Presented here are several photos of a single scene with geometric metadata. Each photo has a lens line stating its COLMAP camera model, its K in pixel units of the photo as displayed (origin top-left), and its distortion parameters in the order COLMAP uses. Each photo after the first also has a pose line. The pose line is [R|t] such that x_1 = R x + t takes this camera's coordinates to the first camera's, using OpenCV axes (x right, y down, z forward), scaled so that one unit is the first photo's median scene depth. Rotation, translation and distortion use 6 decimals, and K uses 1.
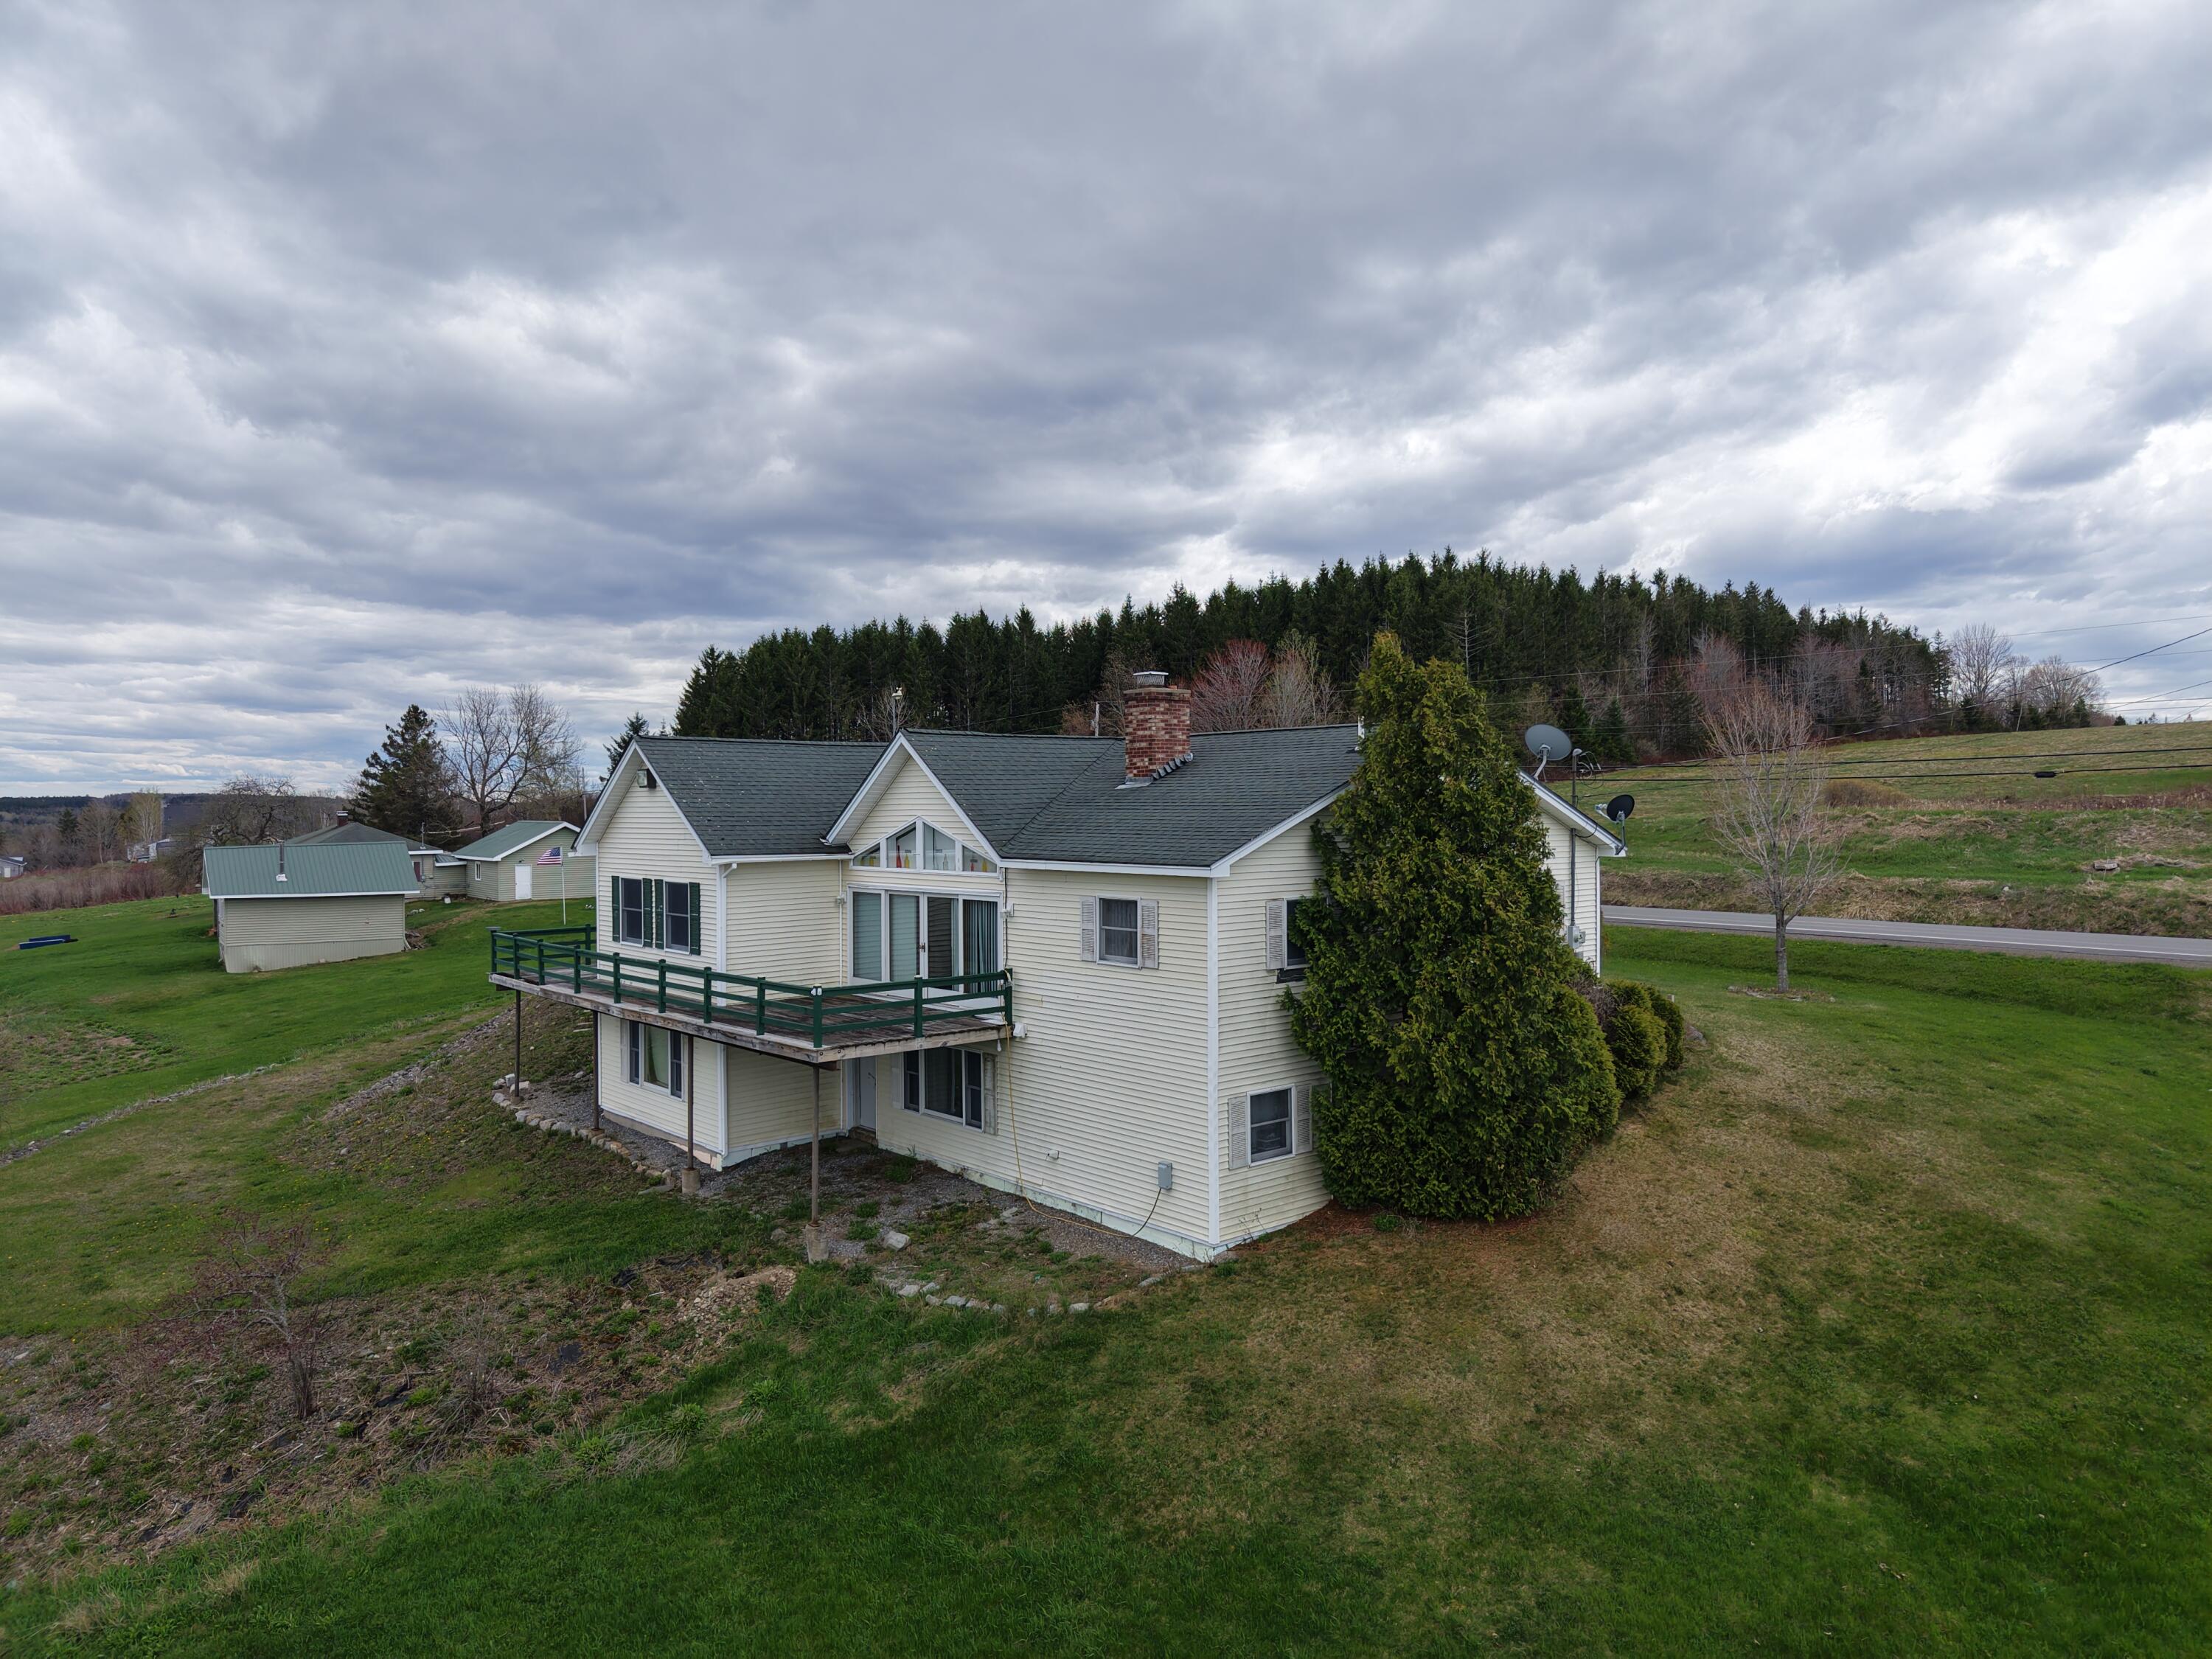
lens RADIAL K [[1505.1, 0, 1169.0], [0, 1505.1, 839.9], [0, 0, 1]] dist [-0.002474, 0.004422]
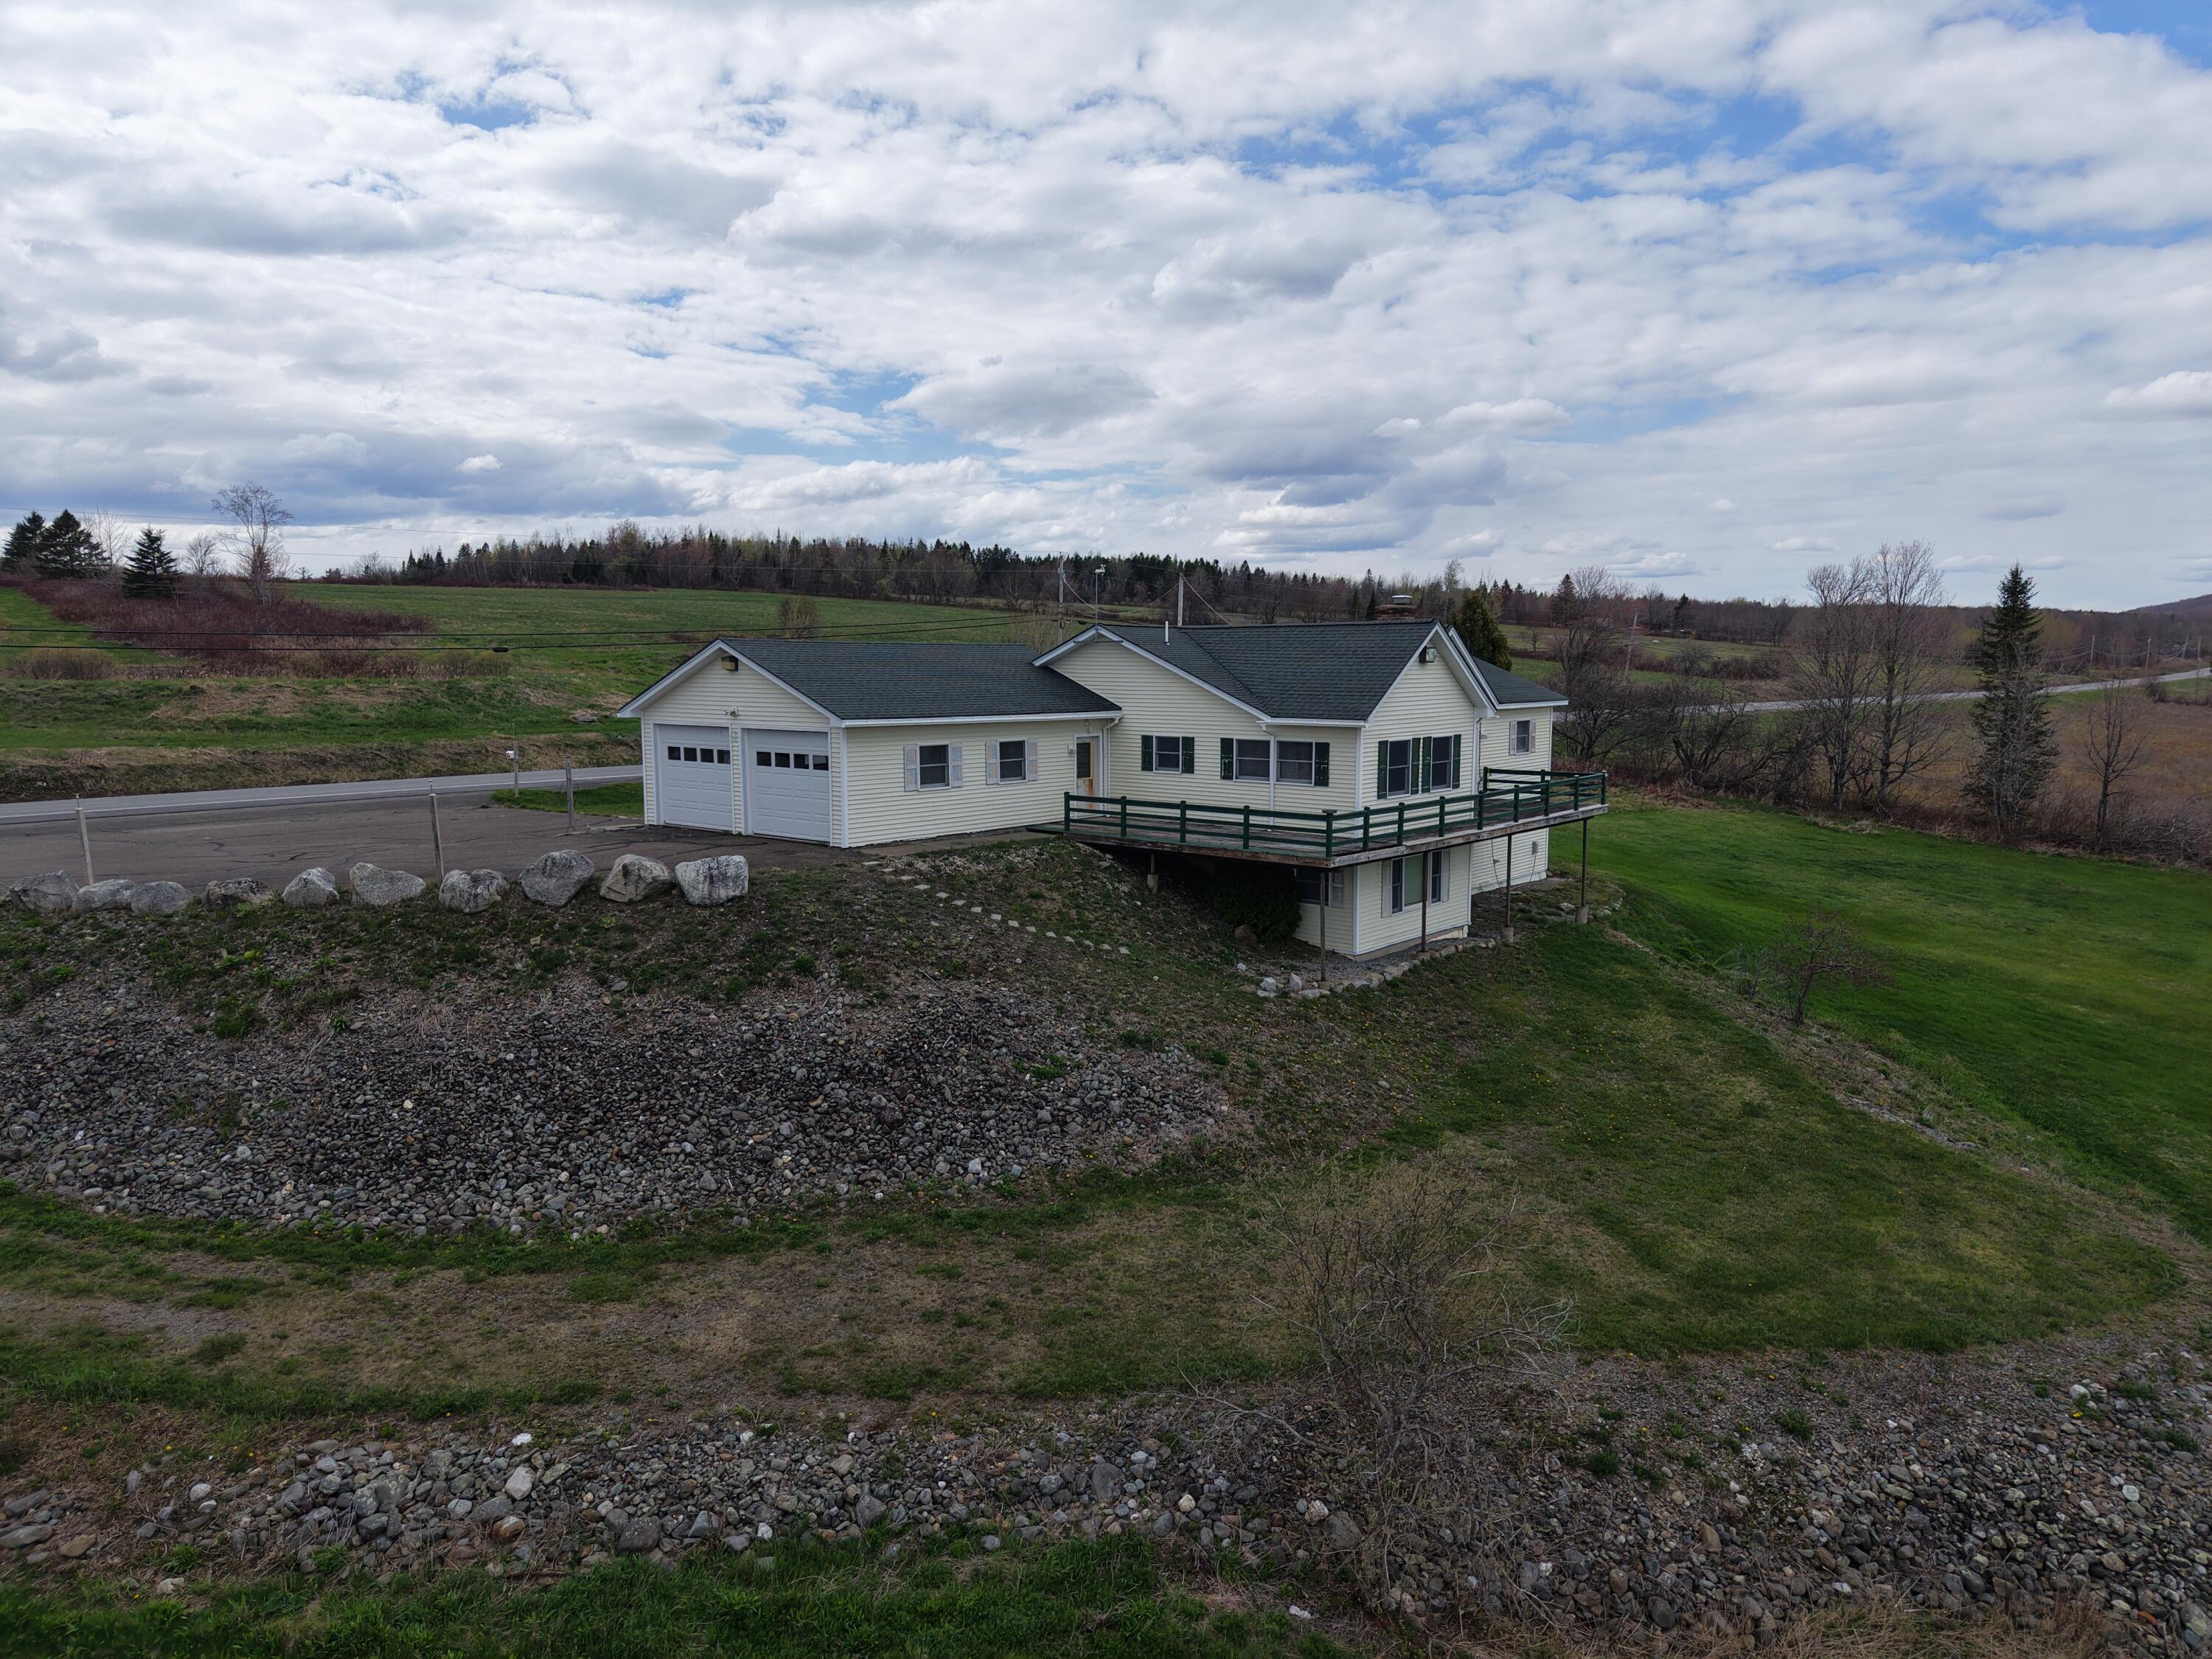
lens RADIAL K [[1519.1, 0, 1142.0], [0, 1519.1, 828.1], [0, 0, 1]] dist [0.038690, -0.053610]
pose [[-0.139727, -0.109787, 0.984085, -1.625294], [0.018835, 0.993360, 0.113496, -0.048653], [-0.990011, 0.034394, -0.136731, 1.470771]]
